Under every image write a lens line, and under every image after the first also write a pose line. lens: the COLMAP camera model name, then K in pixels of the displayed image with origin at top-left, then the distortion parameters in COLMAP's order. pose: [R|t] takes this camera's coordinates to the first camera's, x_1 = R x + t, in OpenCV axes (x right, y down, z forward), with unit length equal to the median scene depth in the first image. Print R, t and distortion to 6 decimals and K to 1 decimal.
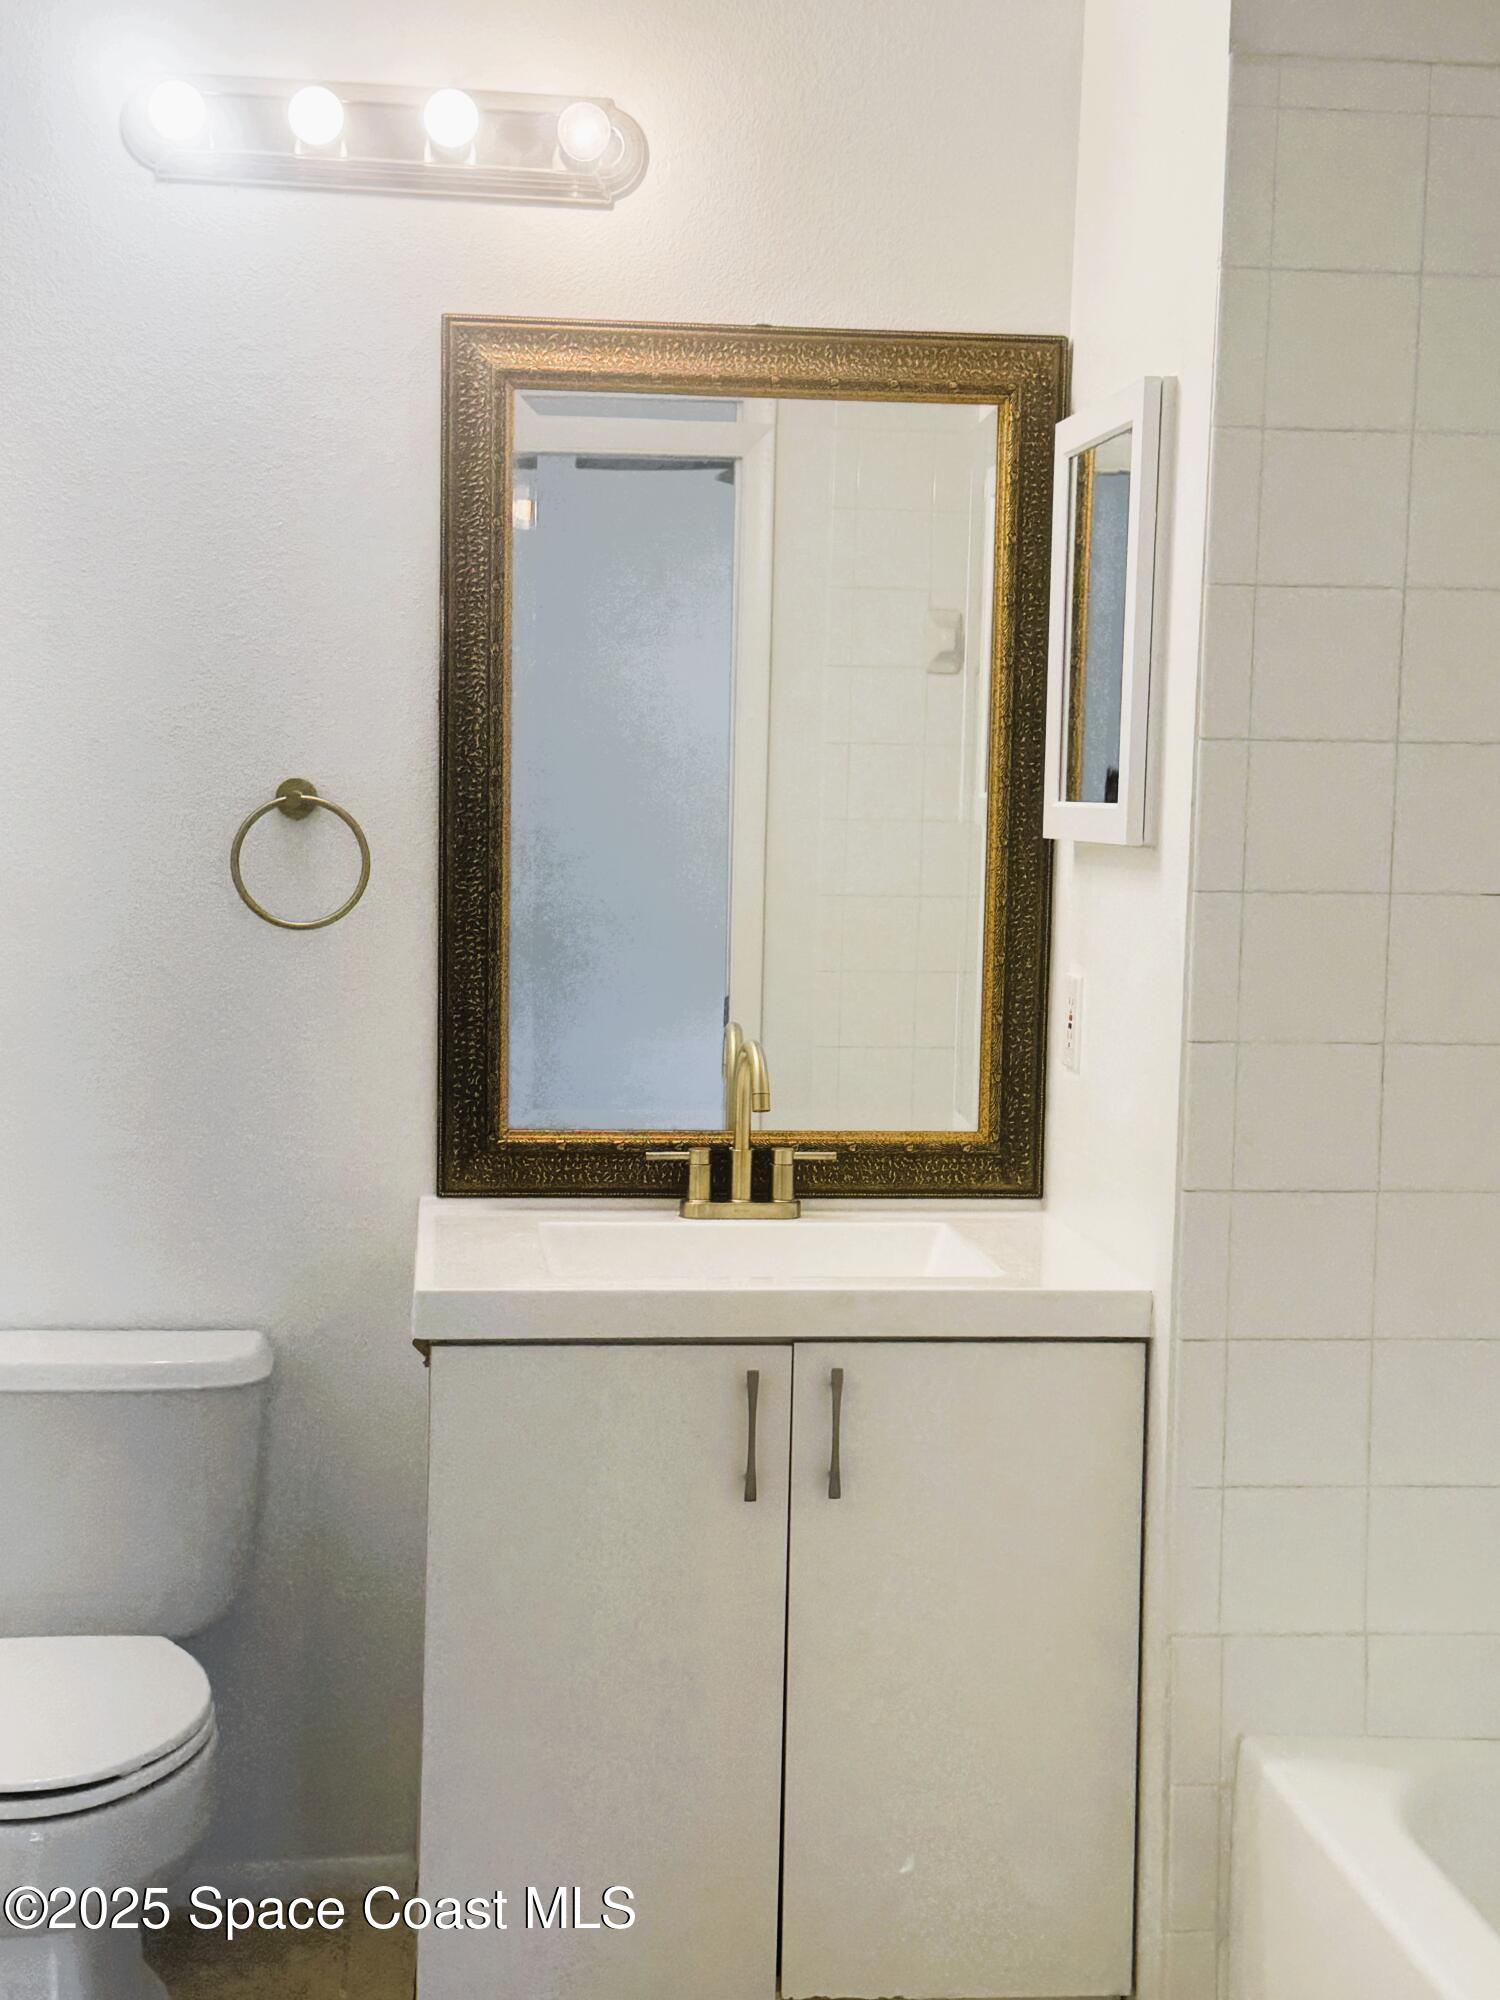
lens RADIAL K [[2637.3, 0, 747.3], [0, 2637.3, 1001.9], [0, 0, 1]] dist [0.078654, 0.000000]
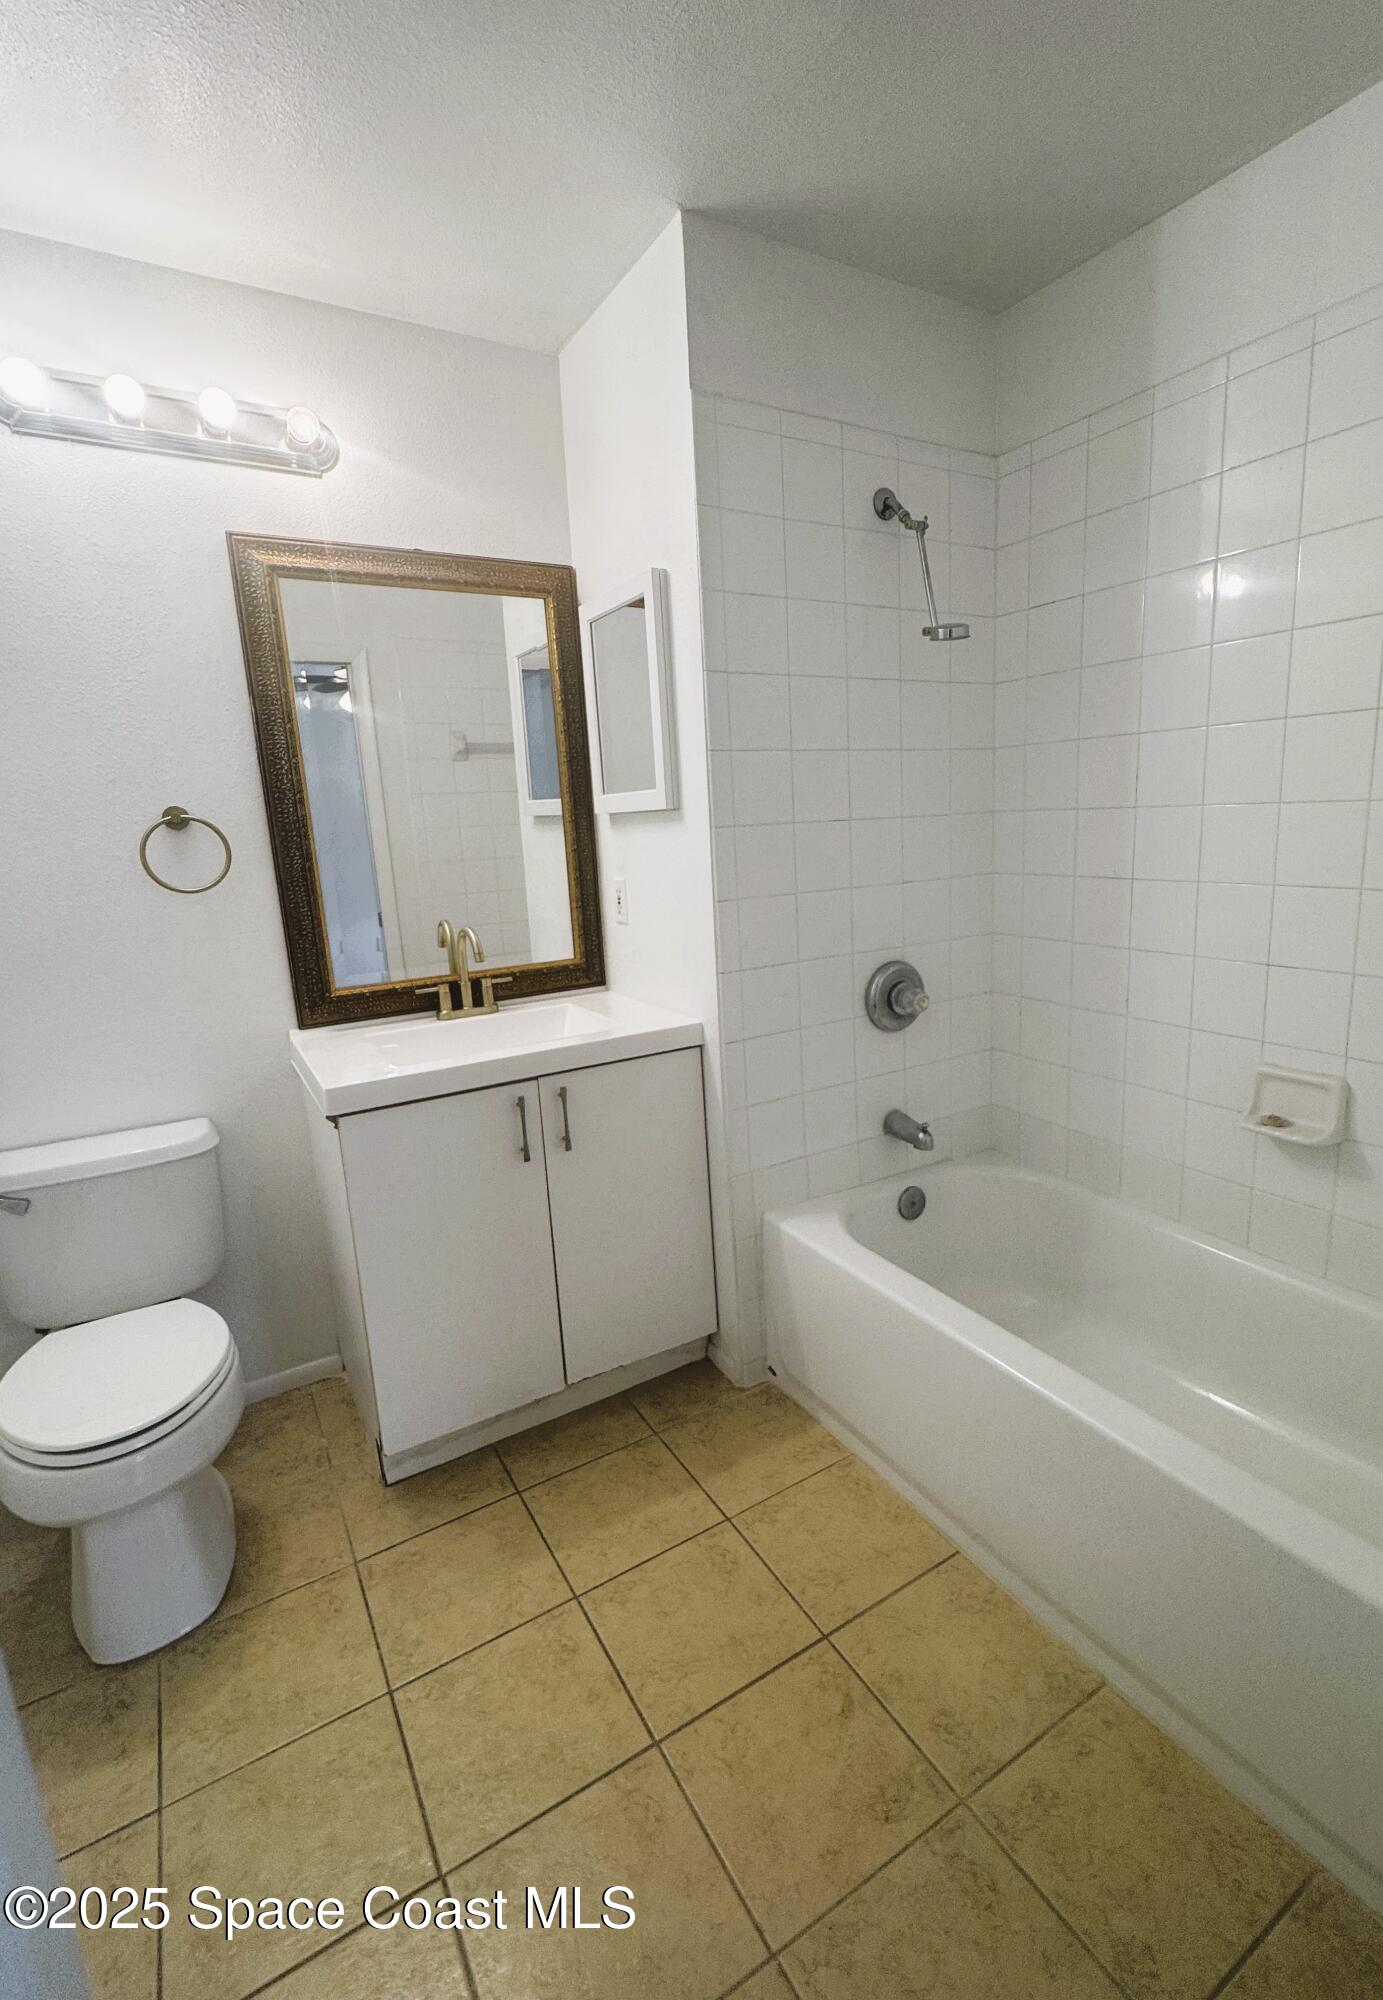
lens RADIAL K [[863.4, 0, 702.8], [0, 863.4, 991.8], [0, 0, 1]] dist [-0.002576, -0.000856]
pose [[0.897152, -0.144158, 0.417536, -0.113999], [0.099135, 0.986845, 0.127708, -0.002246], [-0.430453, -0.073182, 0.899641, 0.336077]]
